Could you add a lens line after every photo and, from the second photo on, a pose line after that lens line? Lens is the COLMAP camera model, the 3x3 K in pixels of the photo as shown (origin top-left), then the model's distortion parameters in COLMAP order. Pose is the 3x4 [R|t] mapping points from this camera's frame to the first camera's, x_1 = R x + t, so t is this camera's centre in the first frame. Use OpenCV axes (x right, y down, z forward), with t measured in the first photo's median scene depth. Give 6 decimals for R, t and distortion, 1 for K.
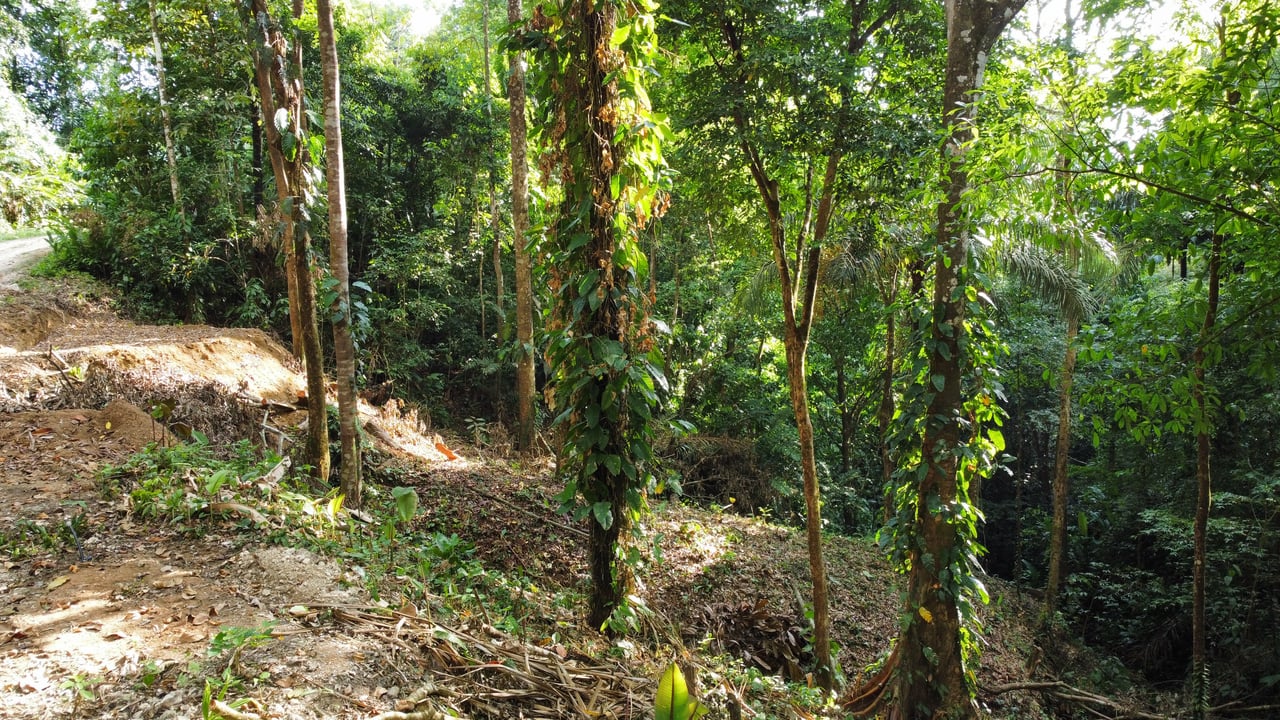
lens RADIAL K [[968.1, 0, 639.1], [0, 968.1, 357.8], [0, 0, 1]] dist [-0.002333, -0.001146]
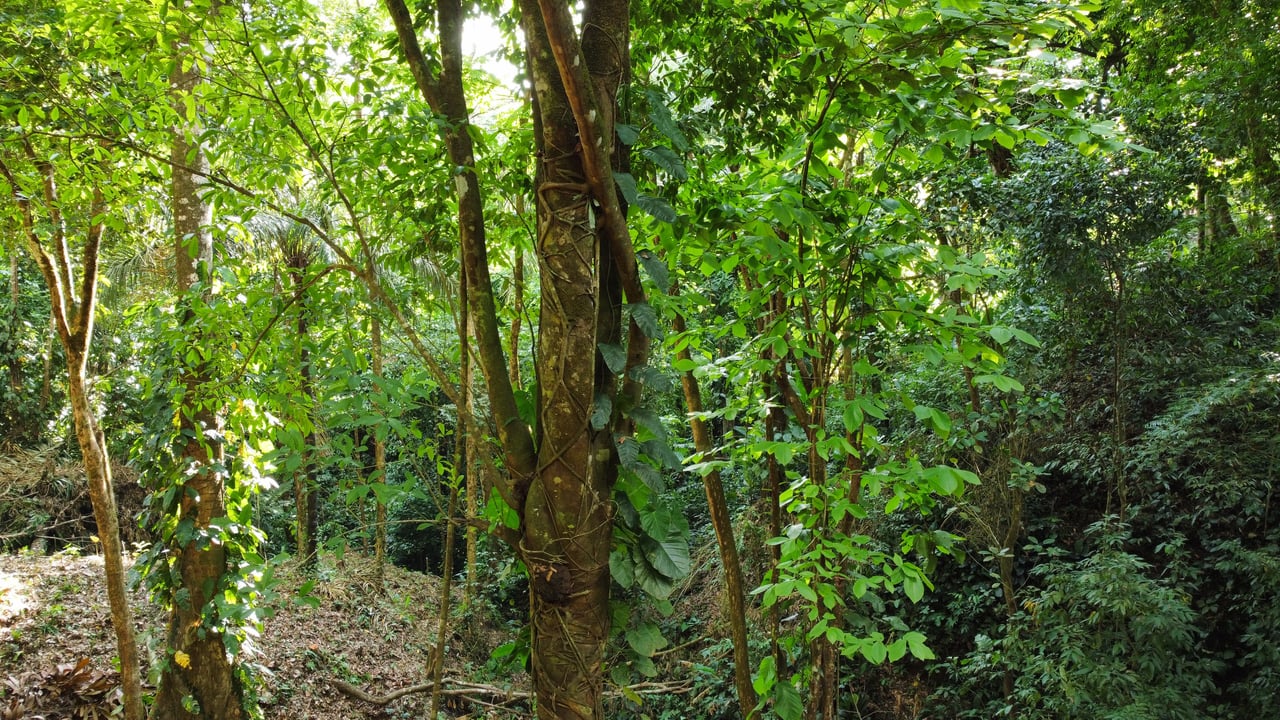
lens RADIAL K [[968.1, 0, 639.1], [0, 968.1, 357.8], [0, 0, 1]] dist [-0.002333, -0.001146]
pose [[0.889690, -0.059626, 0.452656, 0.186922], [0.059588, 0.998120, 0.014357, 0.003928], [-0.452661, 0.014199, 0.891570, 0.020421]]
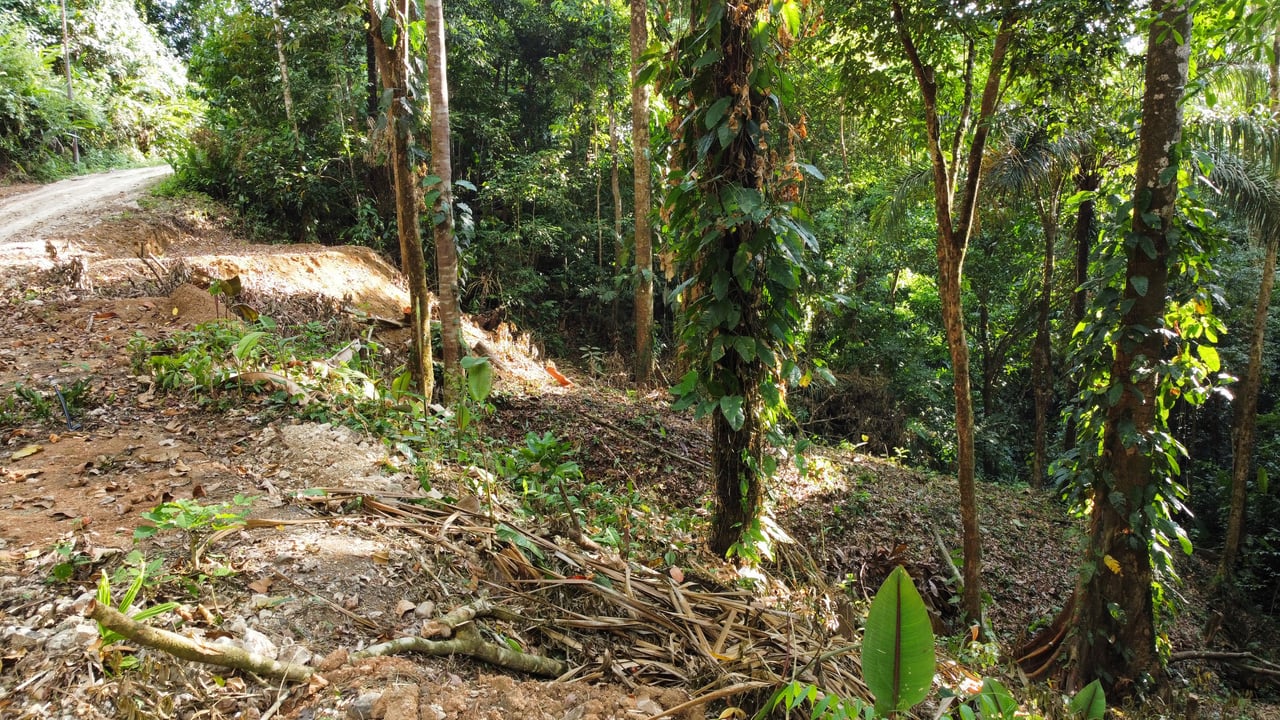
lens RADIAL K [[968.1, 0, 639.1], [0, 968.1, 357.8], [0, 0, 1]] dist [-0.002333, -0.001146]
pose [[0.992298, 0.018134, -0.122542, -0.006718], [-0.011791, 0.998563, 0.052284, 0.032053], [0.123314, -0.050436, 0.991085, 0.086346]]
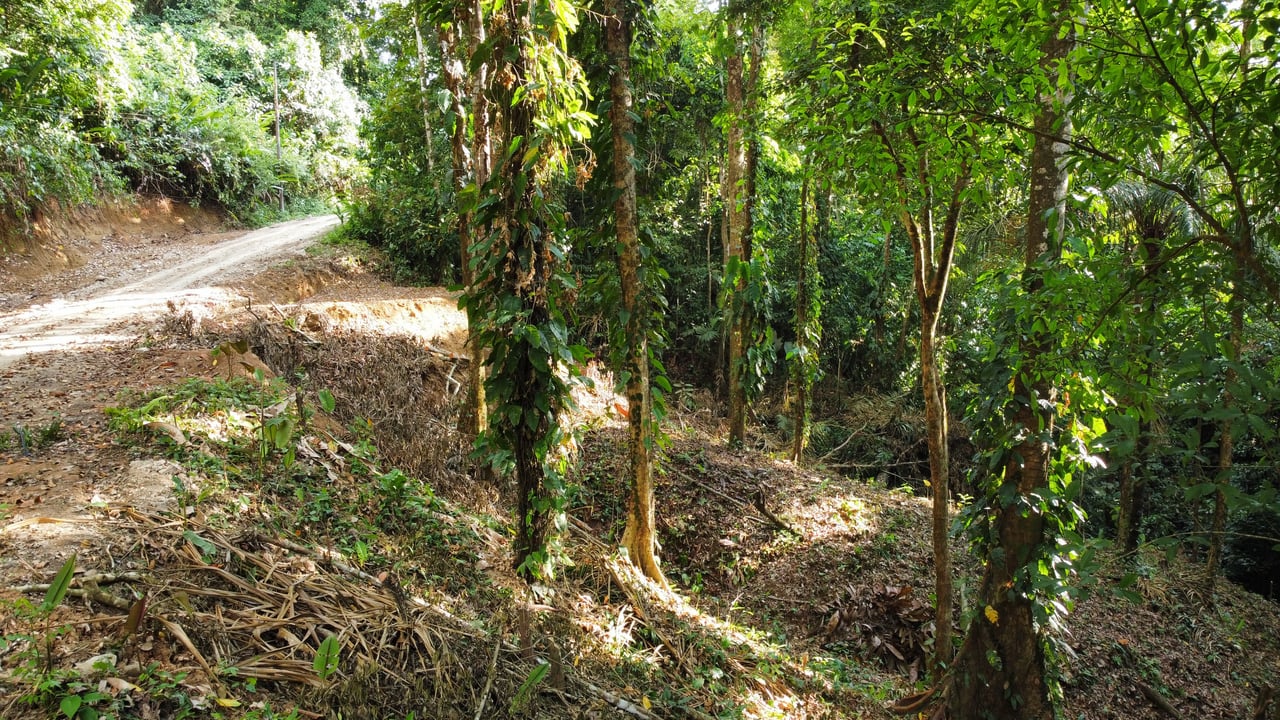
lens RADIAL K [[968.1, 0, 639.1], [0, 968.1, 357.8], [0, 0, 1]] dist [-0.002333, -0.001146]
pose [[0.940280, 0.042327, -0.337760, 0.185525], [-0.033116, 0.998907, 0.032986, 0.003817], [0.338787, -0.019831, 0.940654, 0.024790]]
